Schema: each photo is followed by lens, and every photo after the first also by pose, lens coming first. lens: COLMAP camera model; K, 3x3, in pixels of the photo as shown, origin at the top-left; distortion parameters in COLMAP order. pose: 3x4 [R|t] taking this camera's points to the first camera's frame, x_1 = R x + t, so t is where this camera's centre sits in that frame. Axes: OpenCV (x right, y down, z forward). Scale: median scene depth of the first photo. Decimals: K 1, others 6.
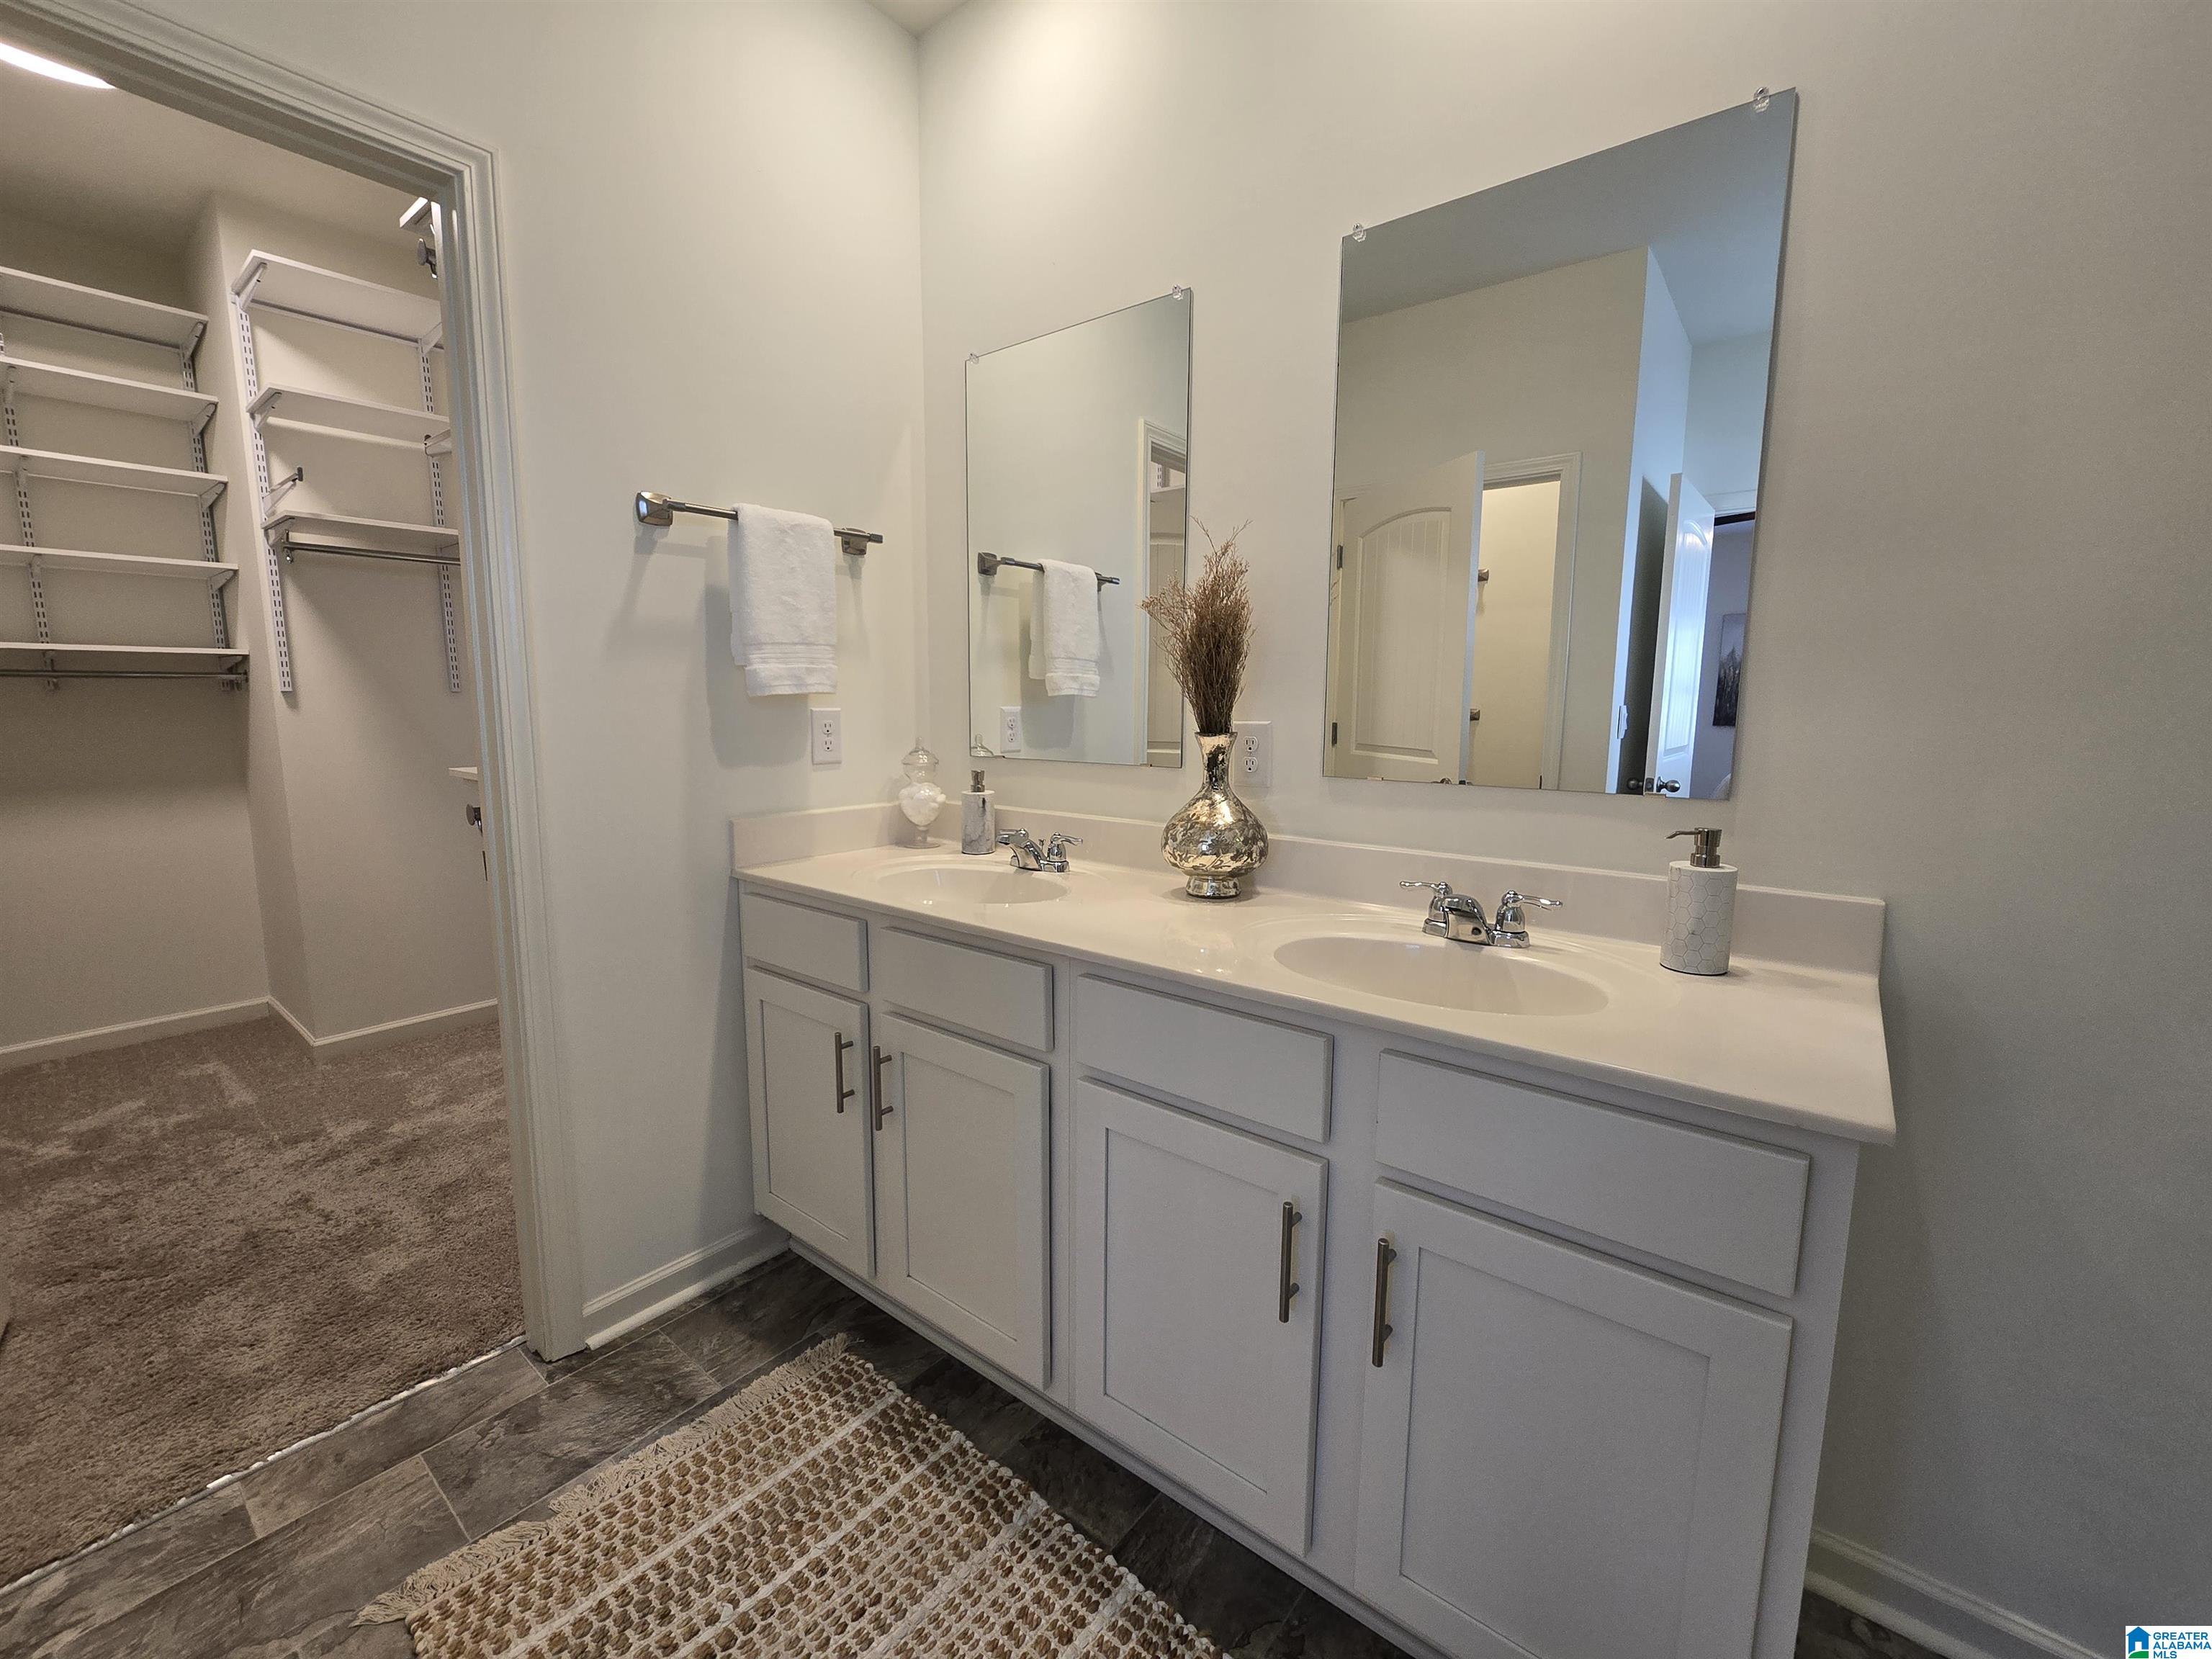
lens RADIAL K [[905.8, 0, 1101.8], [0, 905.8, 831.4], [0, 0, 1]] dist [-0.003782, 0.000736]
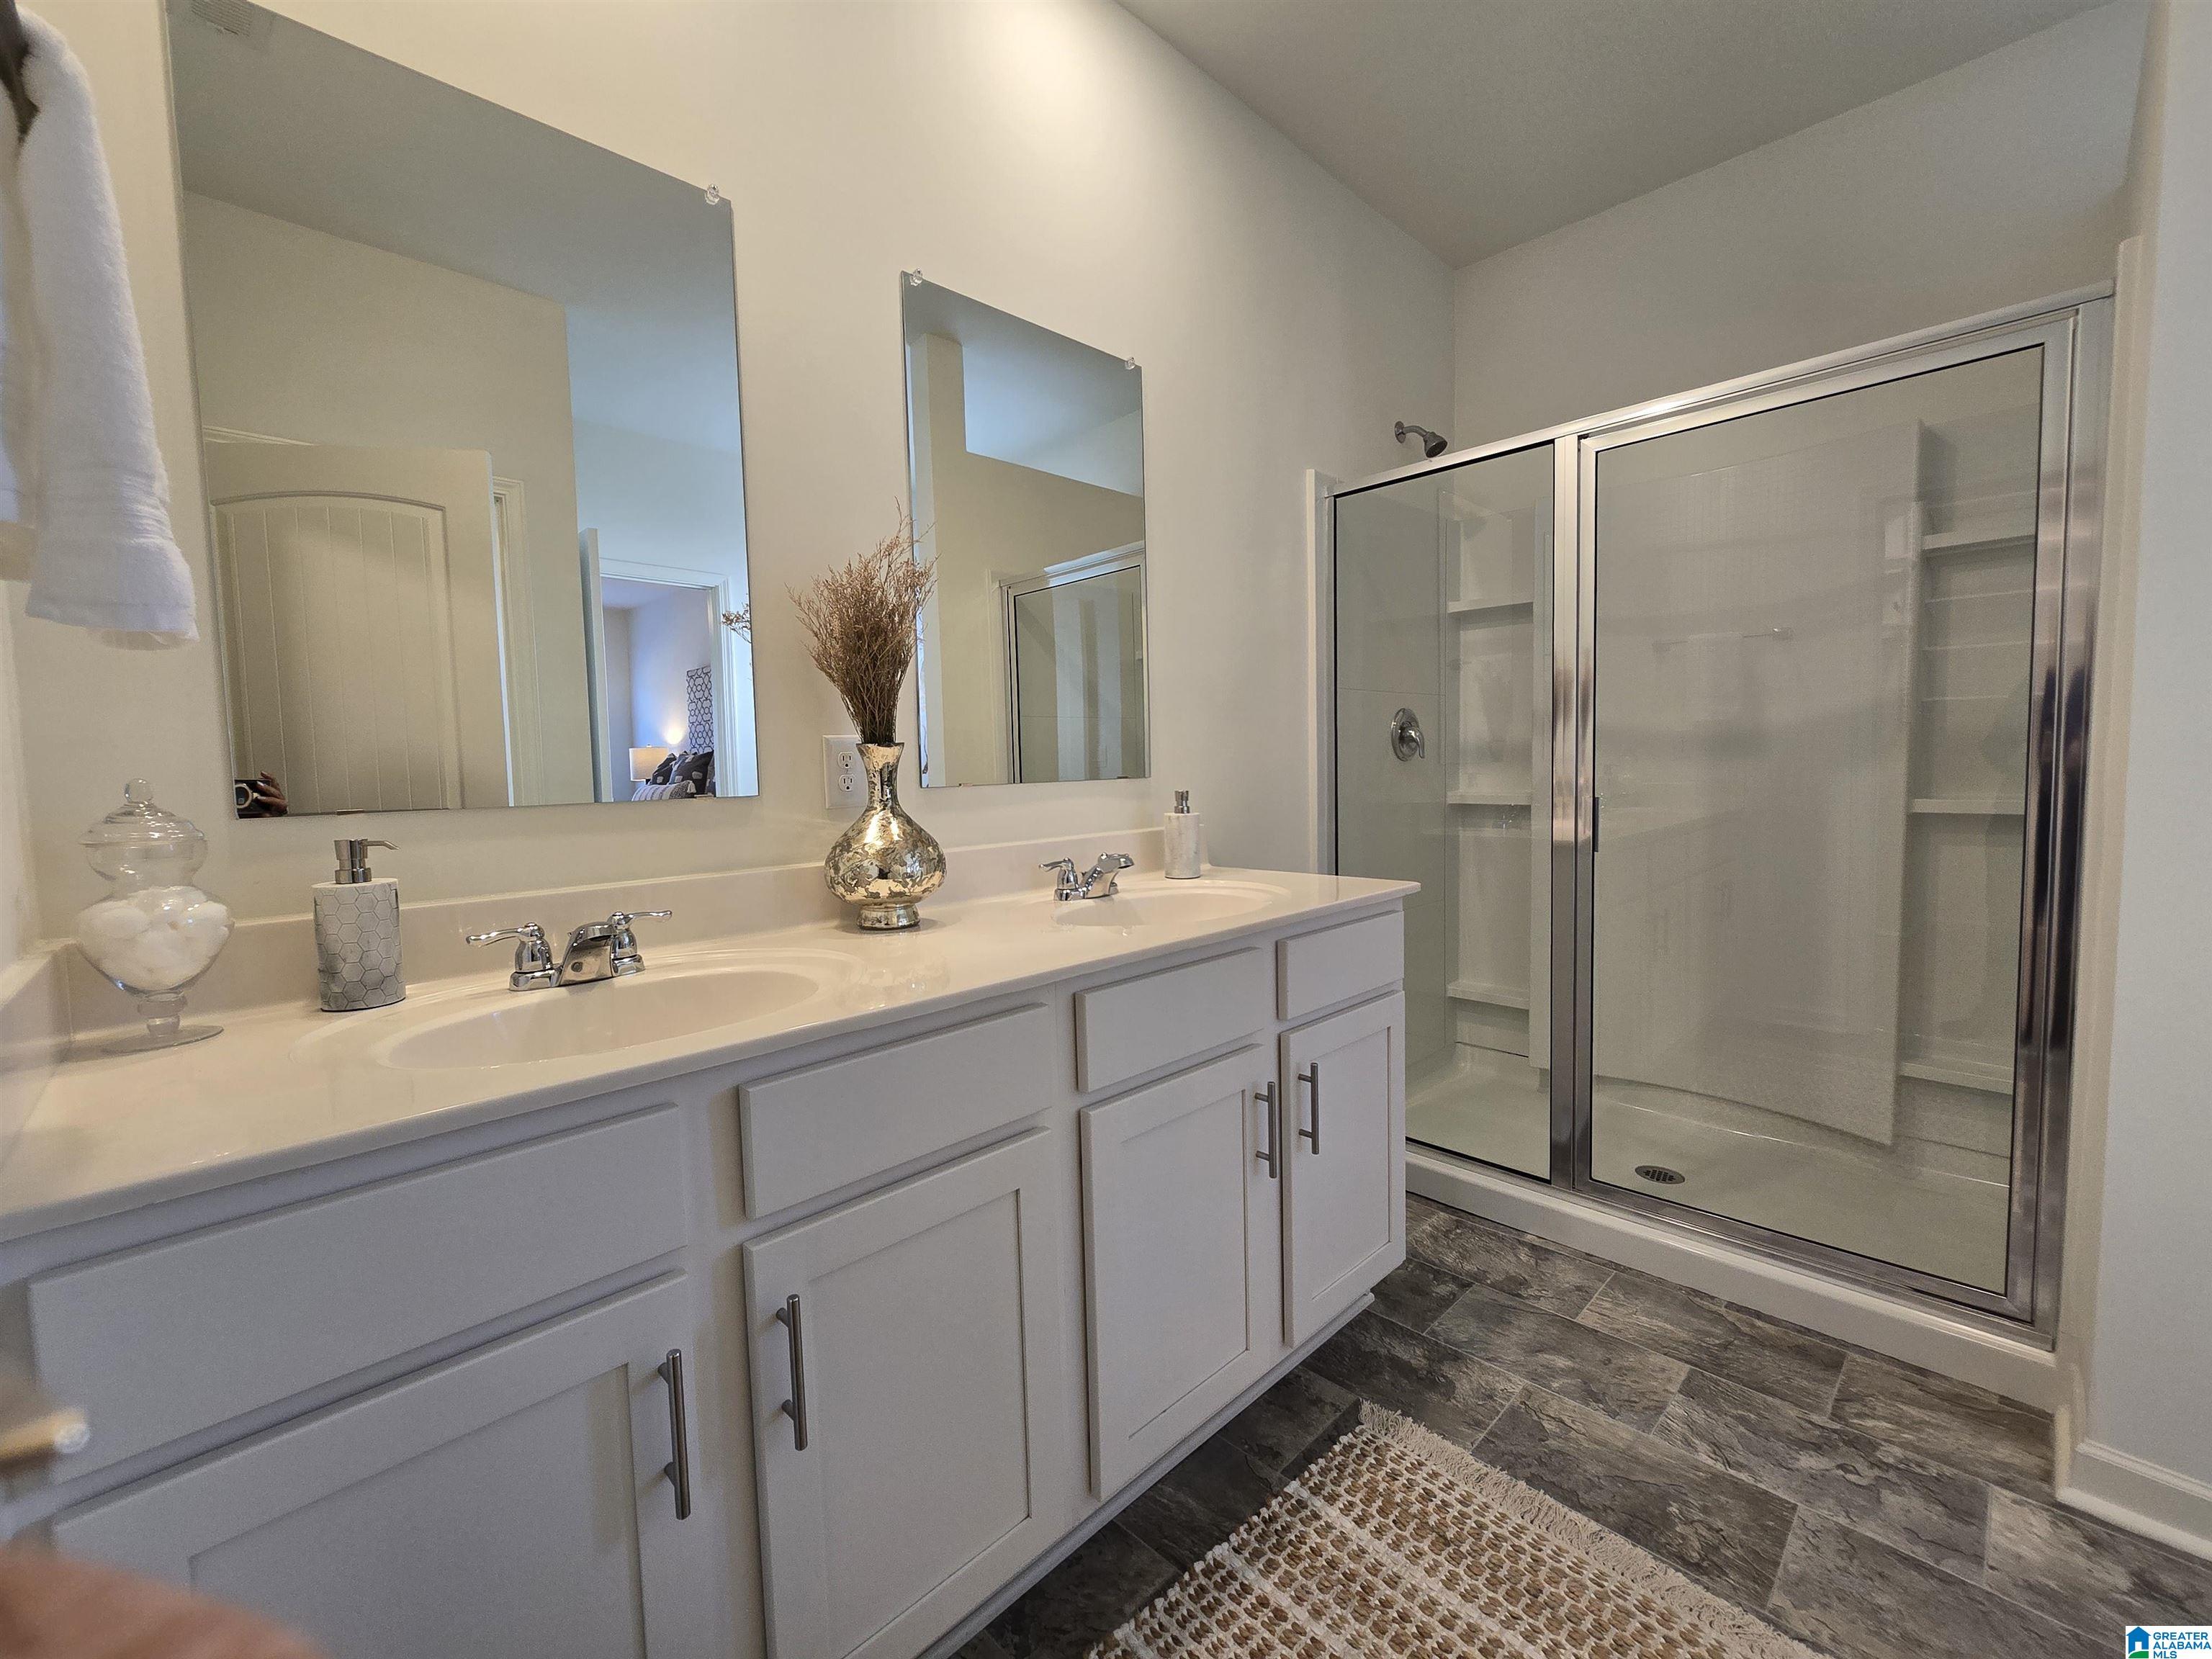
lens RADIAL K [[905.8, 0, 1098.5], [0, 905.8, 818.5], [0, 0, 1]] dist [-0.003782, 0.000736]
pose [[0.135668, -0.075810, 0.987850, -0.875400], [0.164265, 0.984990, 0.053031, -0.057014], [-0.977042, 0.155075, 0.146084, 0.806466]]
